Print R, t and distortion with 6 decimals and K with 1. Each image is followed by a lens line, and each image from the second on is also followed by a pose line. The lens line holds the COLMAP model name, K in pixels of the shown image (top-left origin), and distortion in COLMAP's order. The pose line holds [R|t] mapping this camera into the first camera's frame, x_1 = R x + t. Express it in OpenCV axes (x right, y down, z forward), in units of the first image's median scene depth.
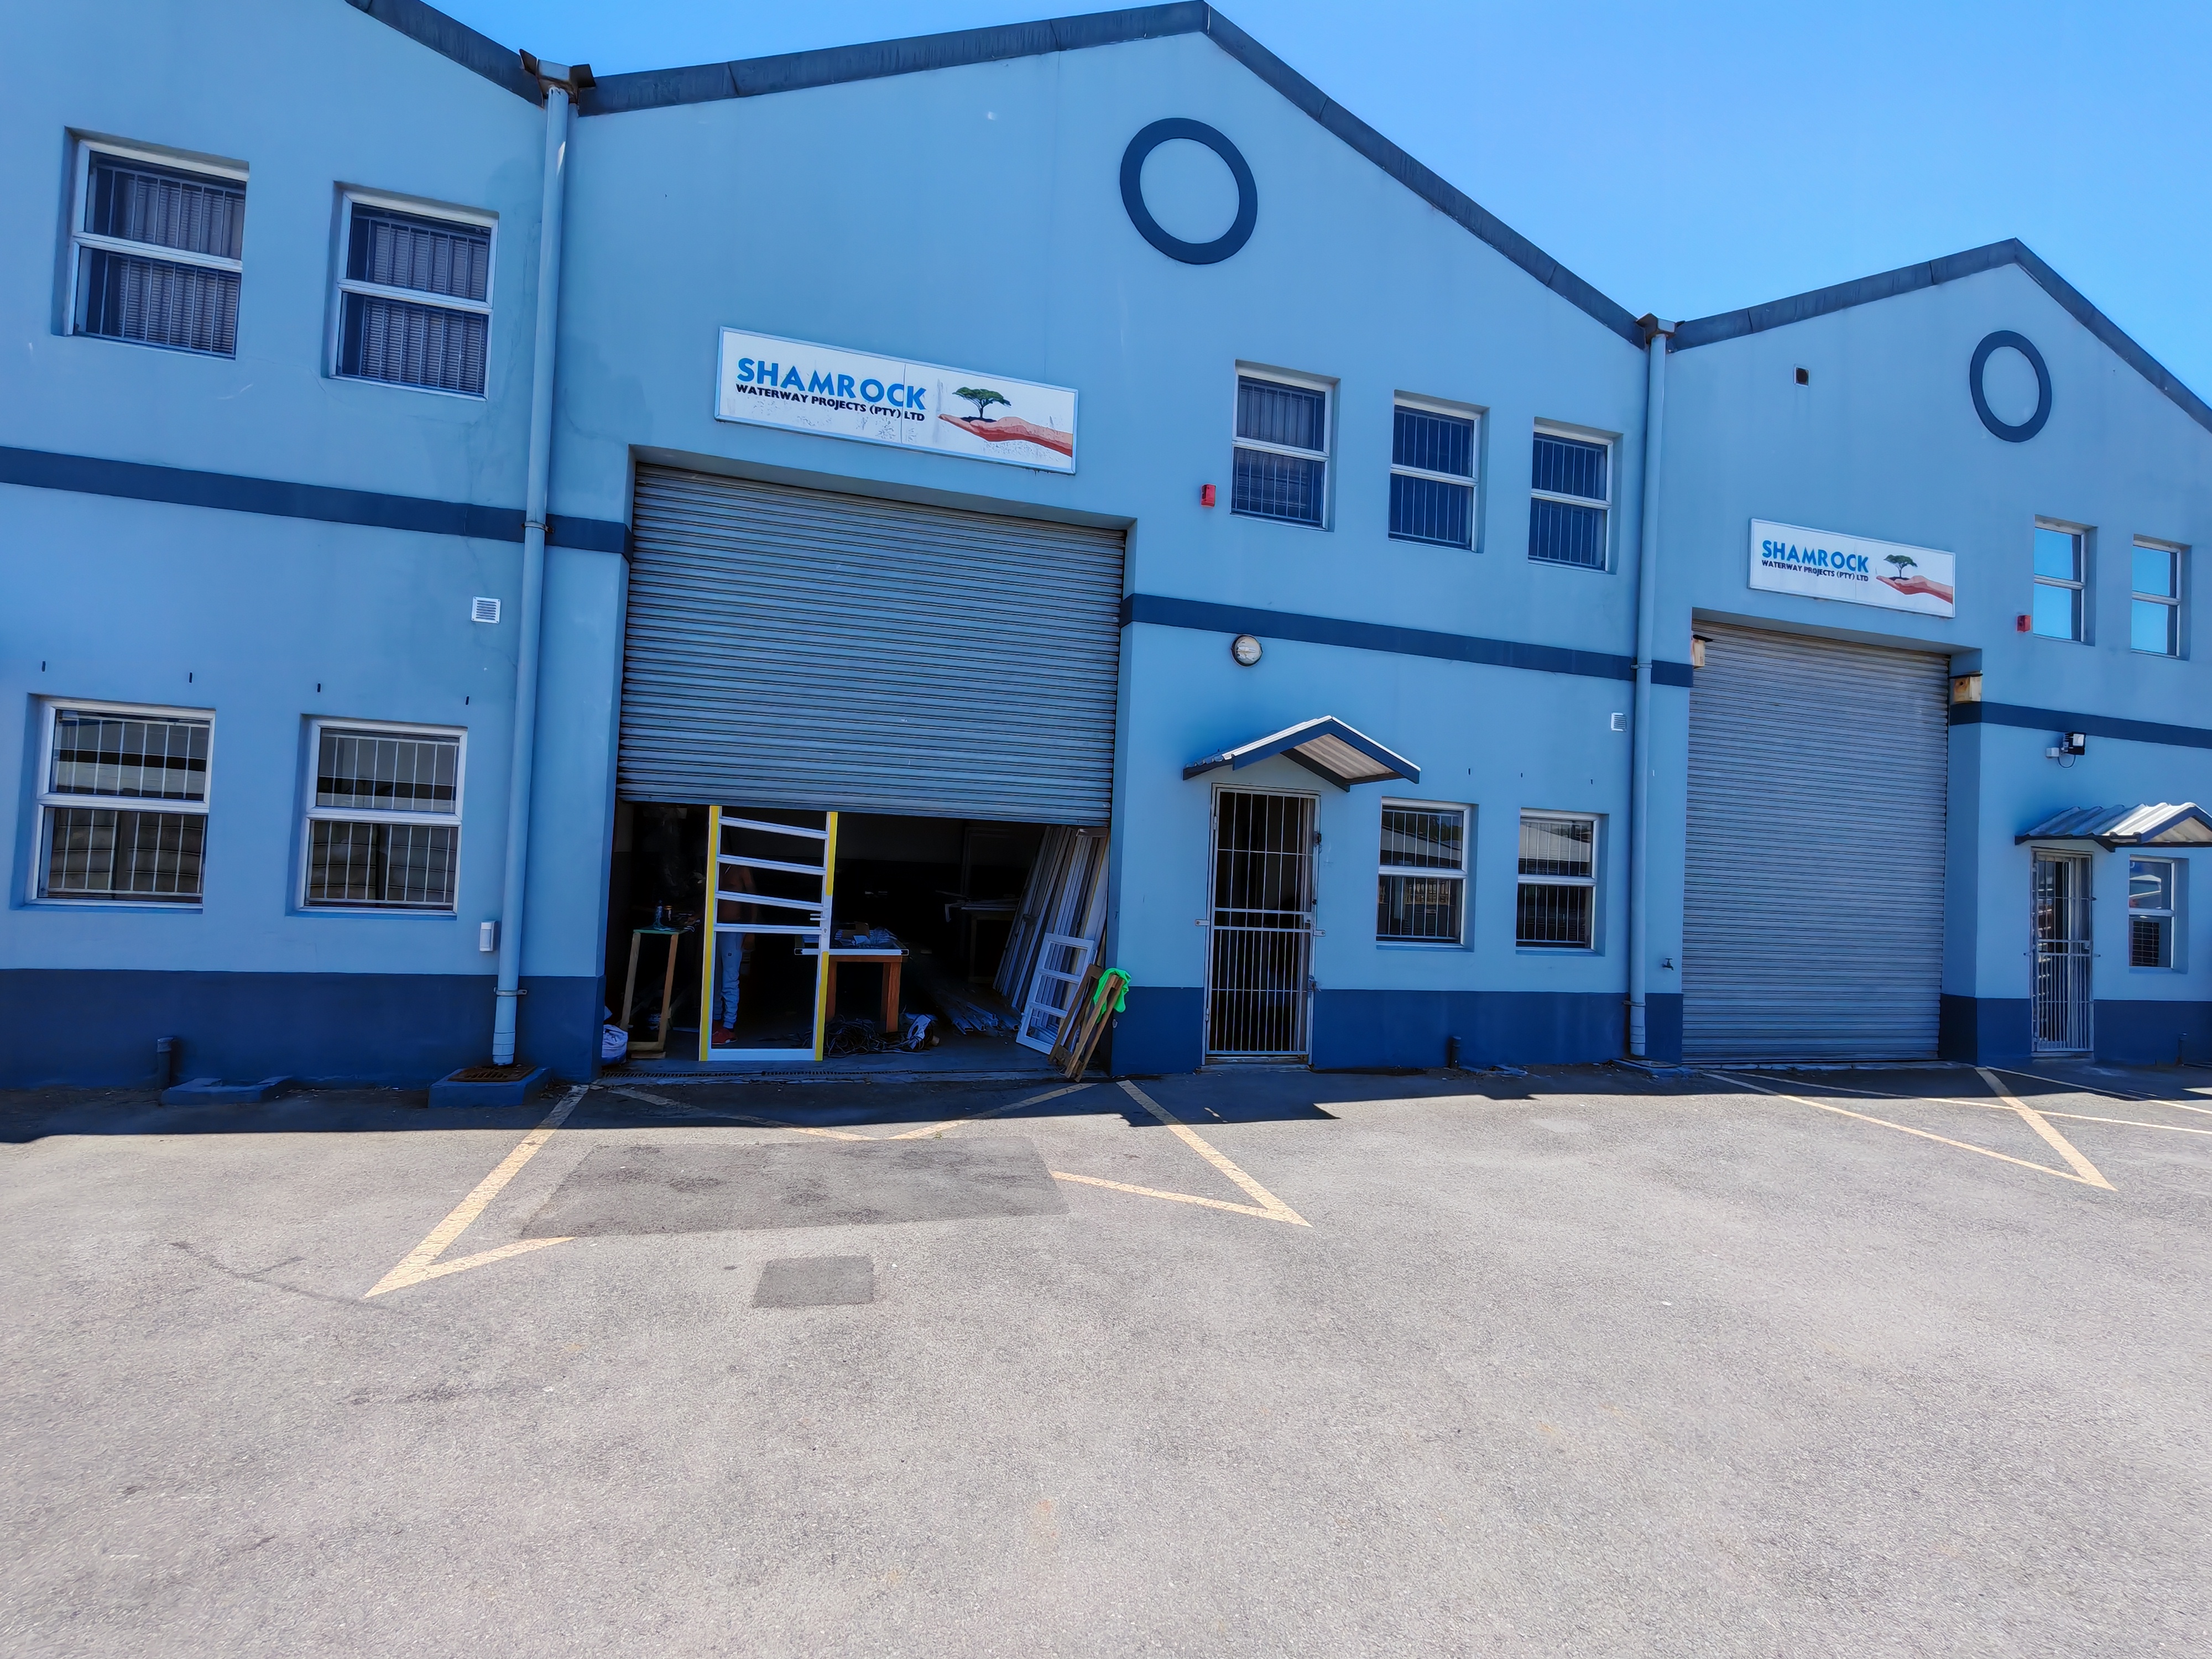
lens RADIAL K [[1029.1, 0, 1095.9], [0, 1029.1, 837.2], [0, 0, 1]] dist [0.024714, 0.000319]
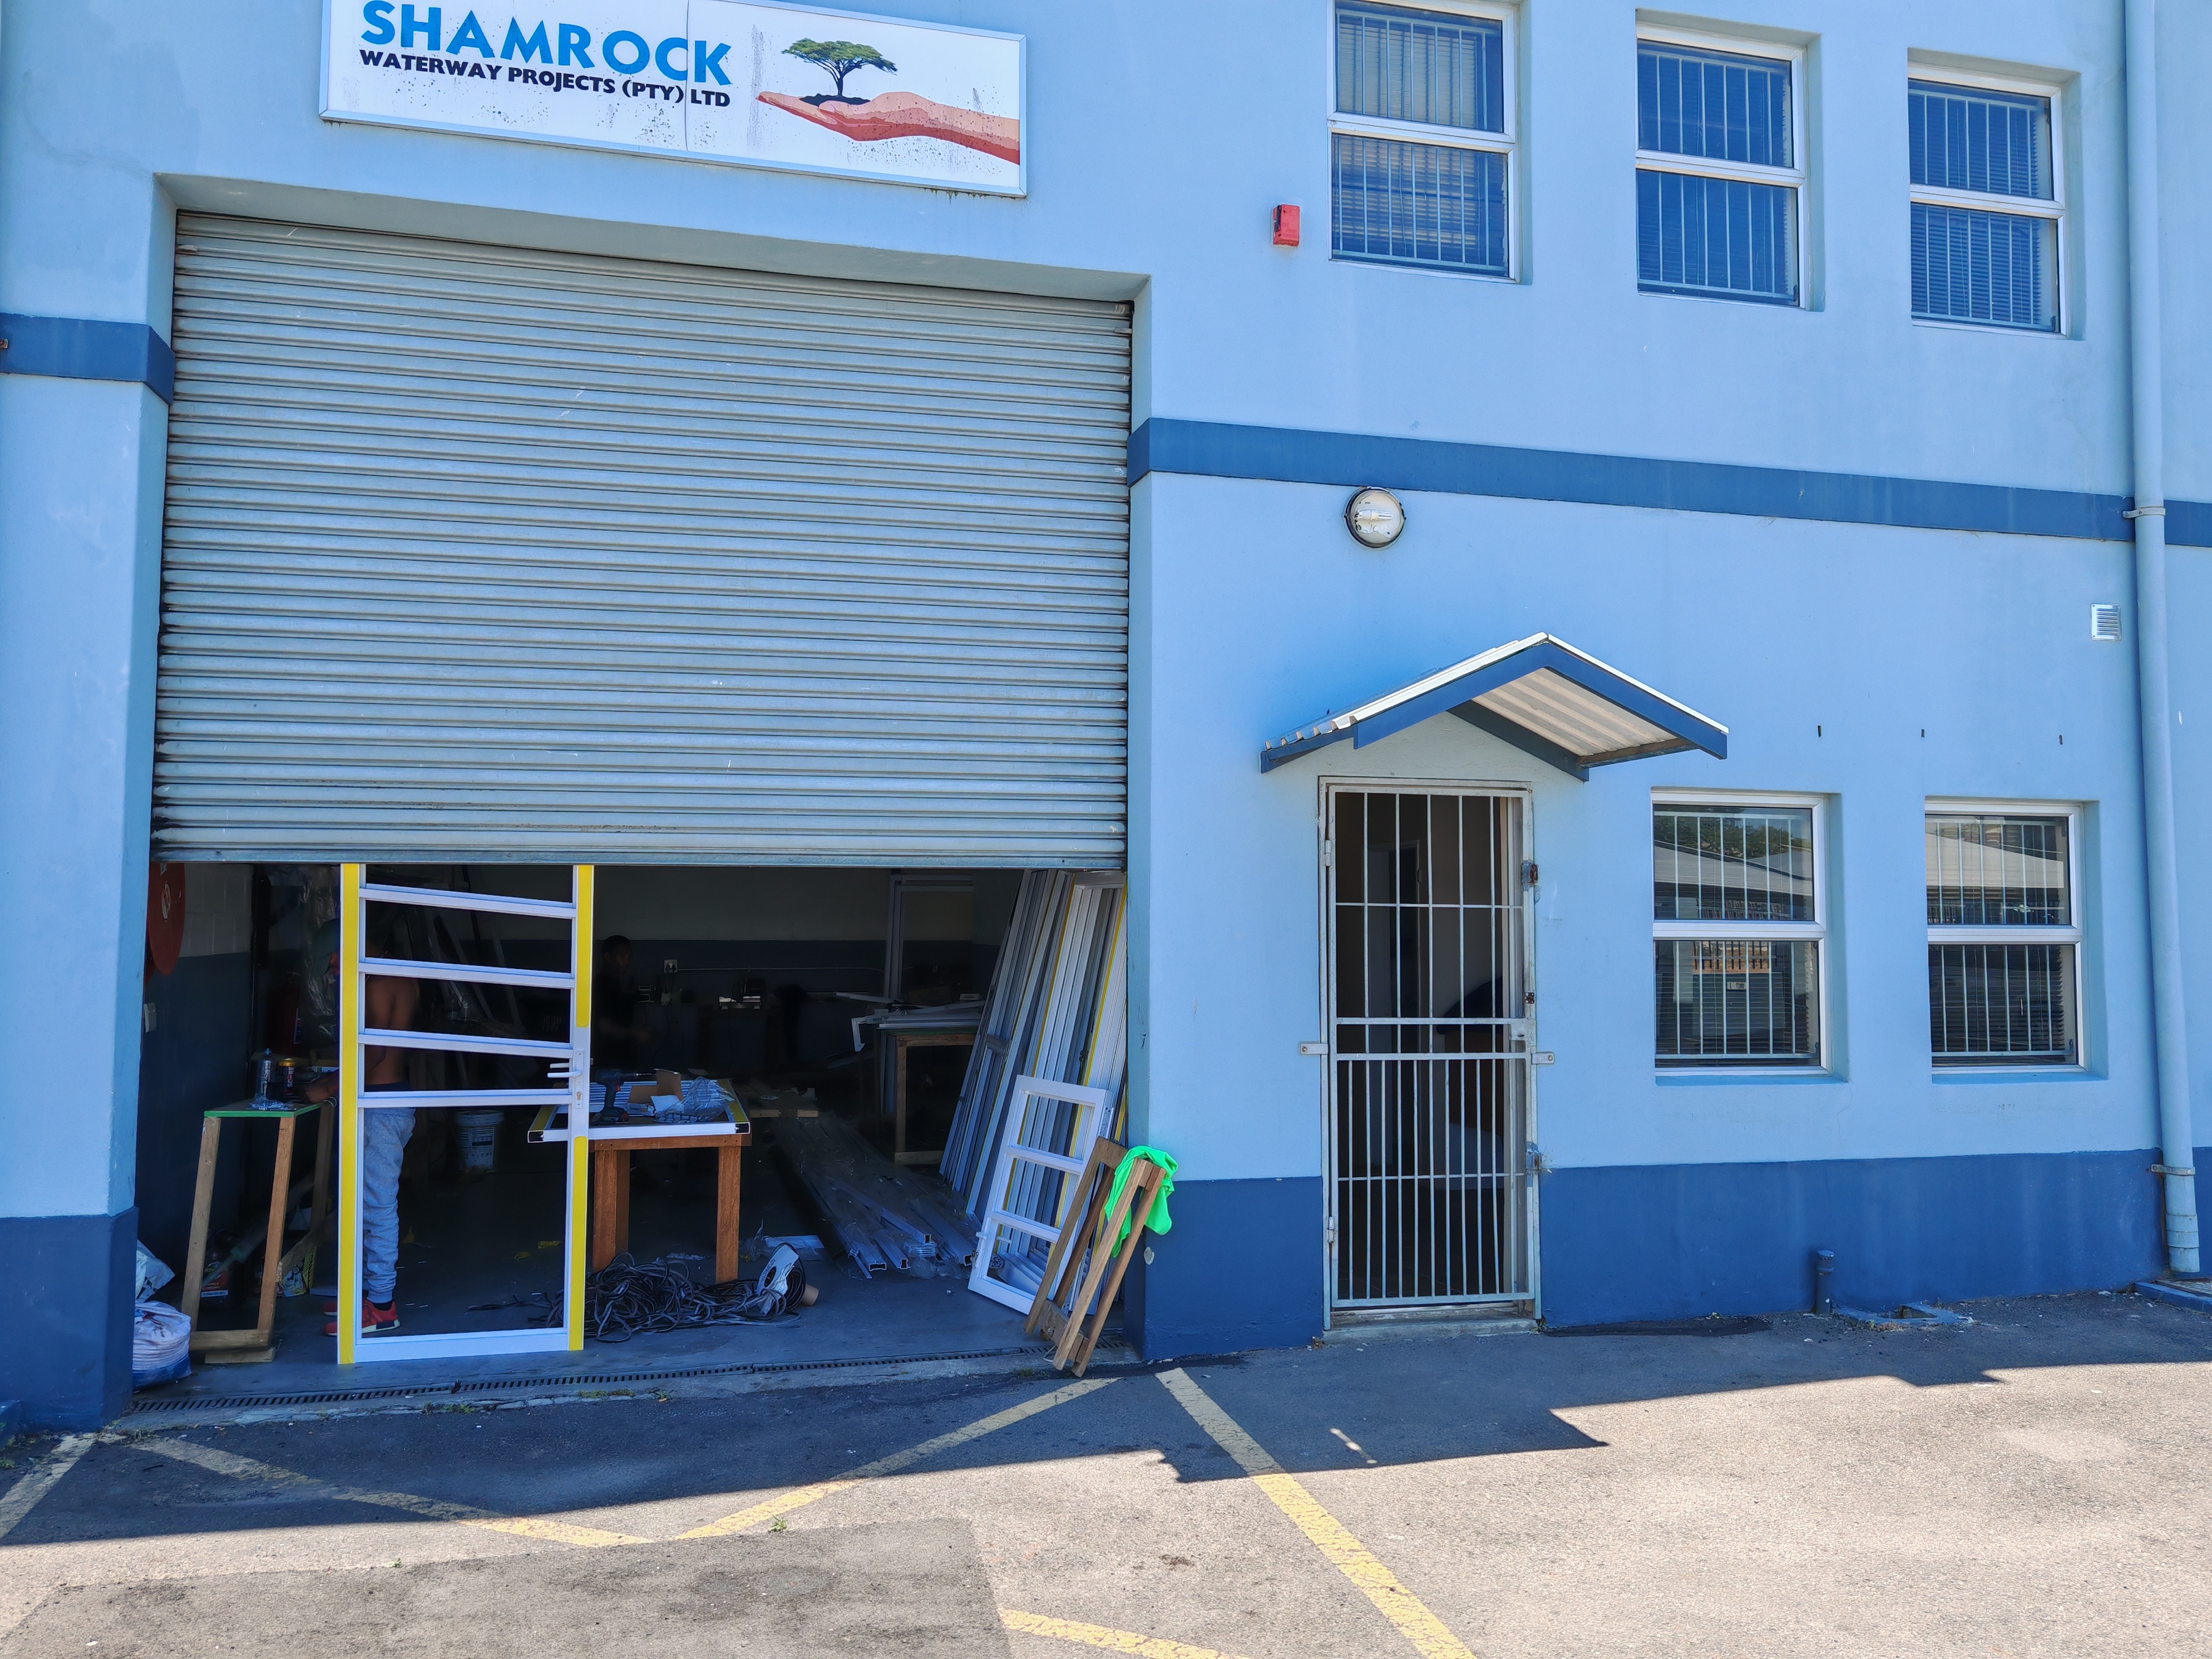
lens RADIAL K [[1727.9, 0, 1100.7], [0, 1727.9, 837.5], [0, 0, 1]] dist [0.021155, 0.005162]
pose [[0.998604, -0.044794, -0.027995, 0.026924], [0.044131, 0.998741, -0.023870, -0.006163], [0.029029, 0.022602, 0.999323, 0.135003]]
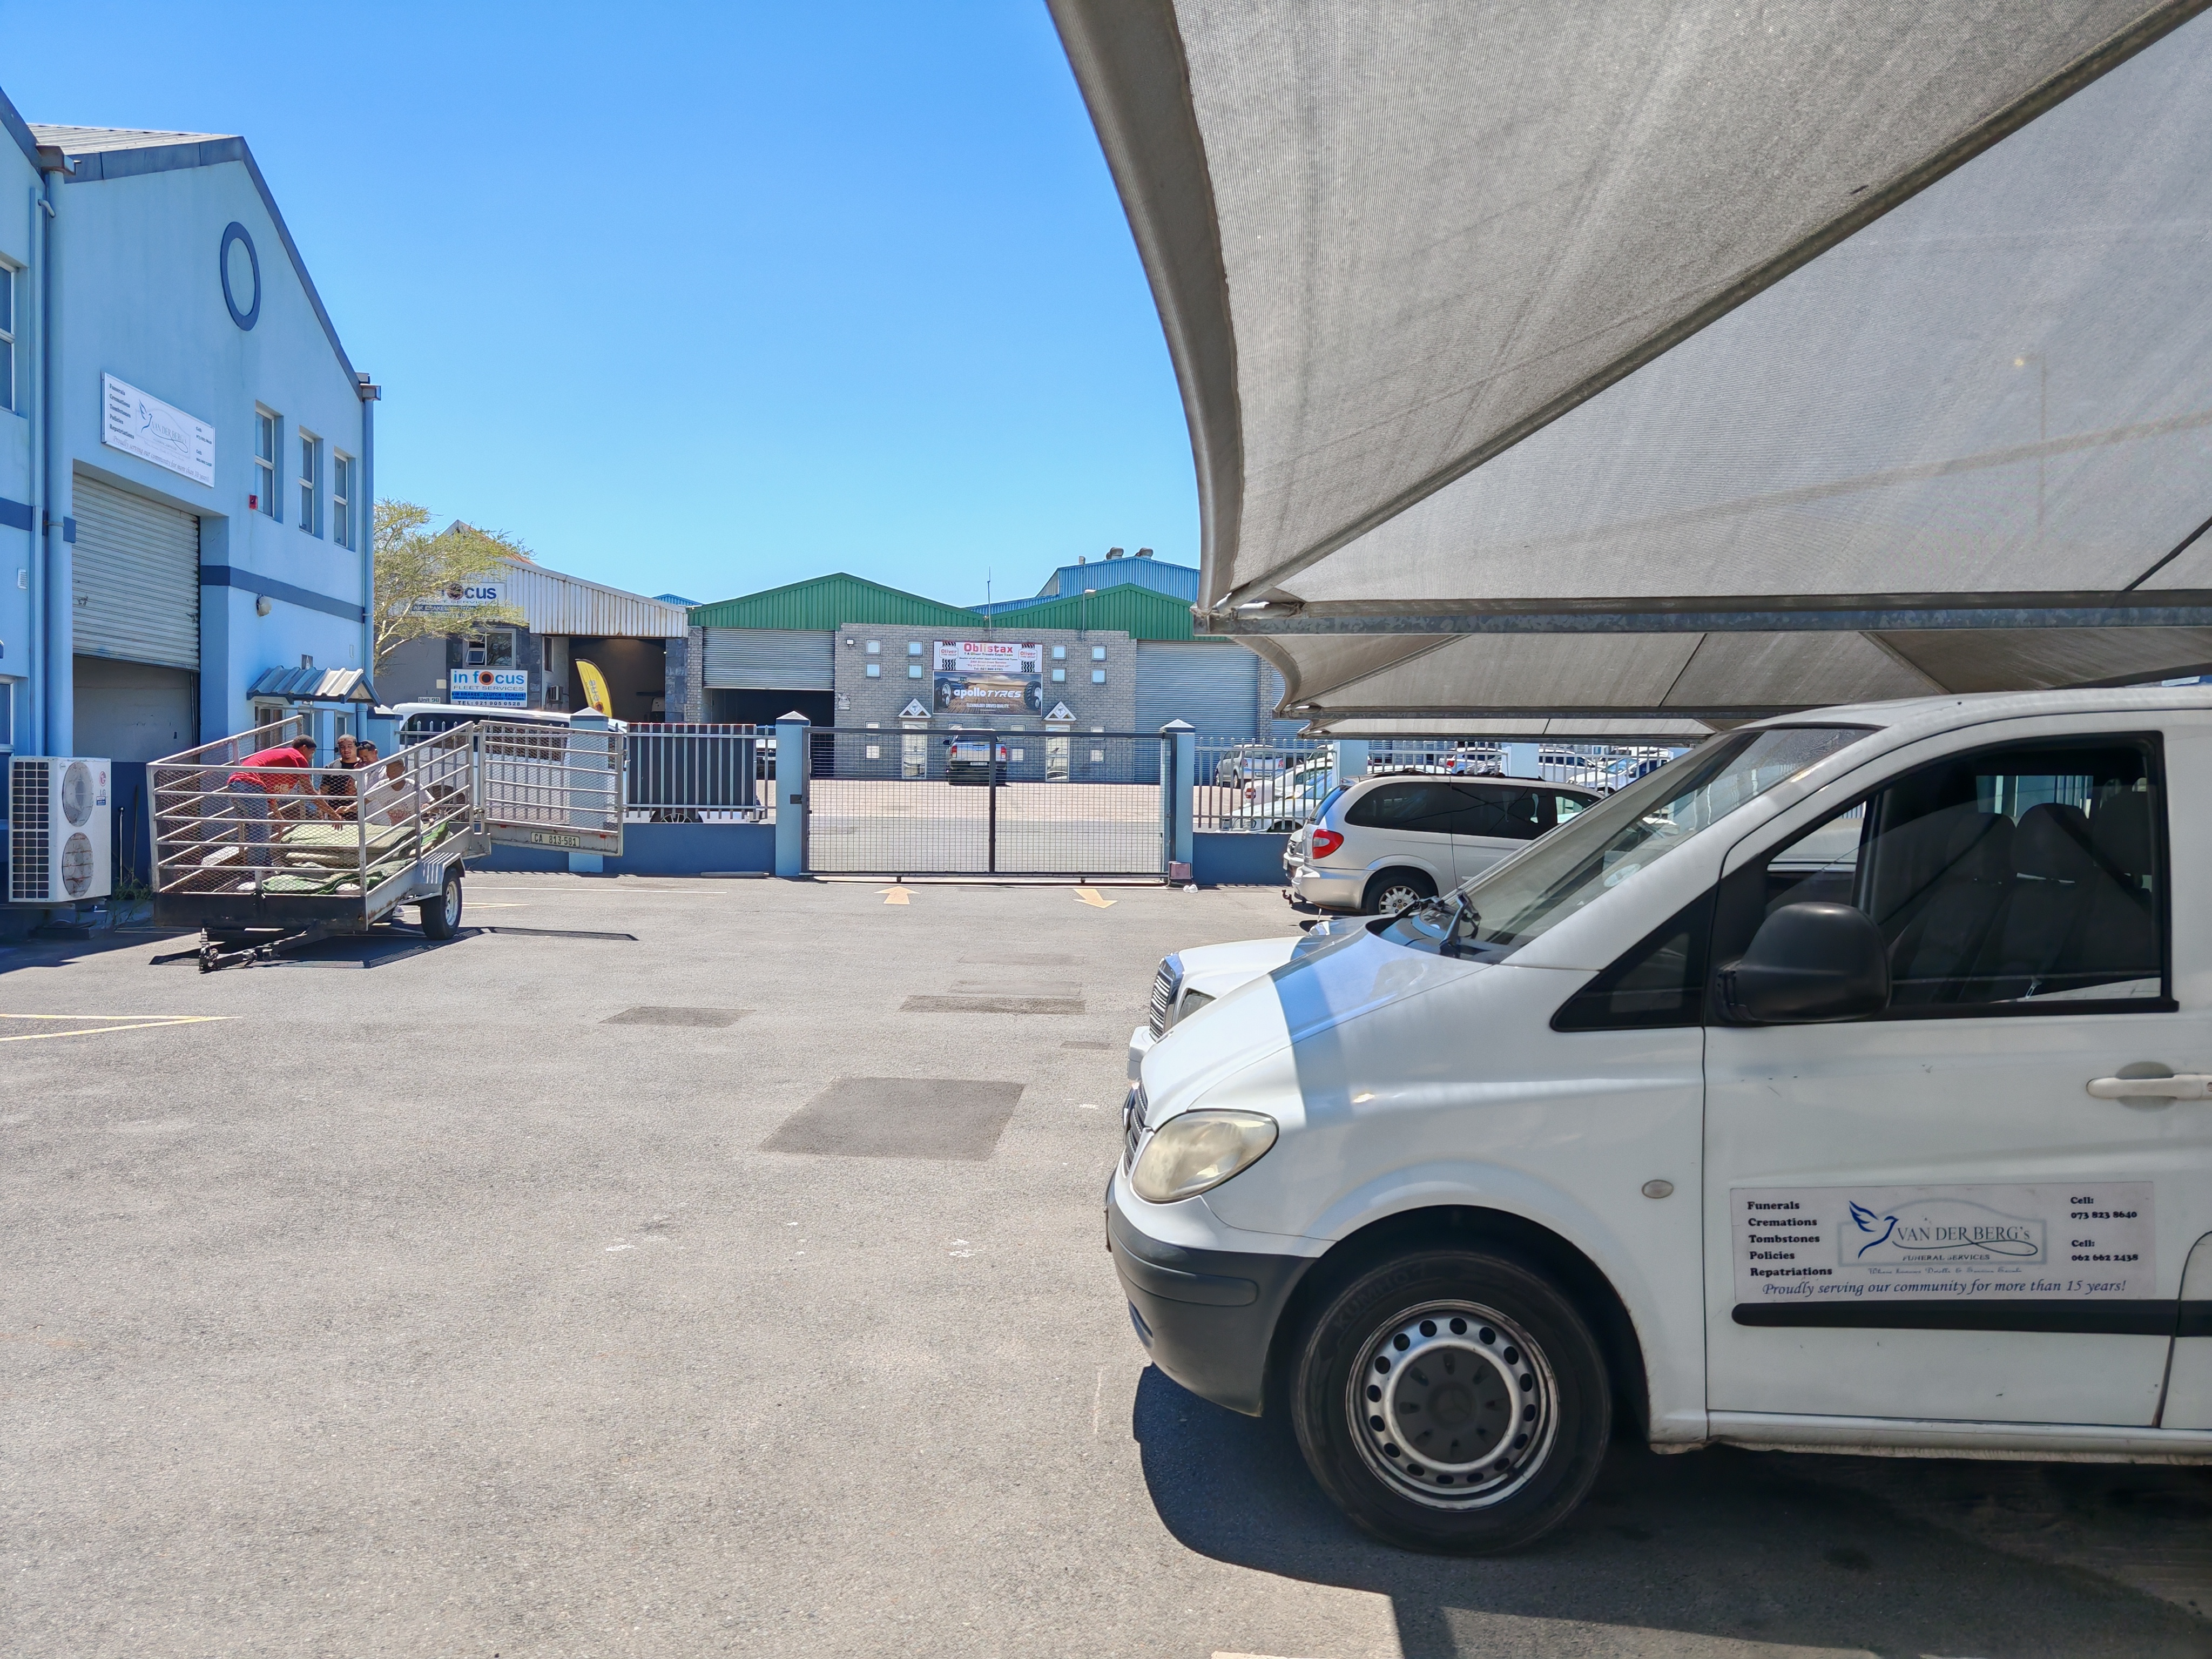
lens RADIAL K [[1727.9, 0, 1100.7], [0, 1727.9, 837.5], [0, 0, 1]] dist [0.021155, 0.005162]
pose [[0.176667, -0.069150, 0.981839, -2.154906], [-0.061709, 0.994789, 0.081165, -0.138876], [-0.982334, -0.074927, 0.171479, -0.627720]]
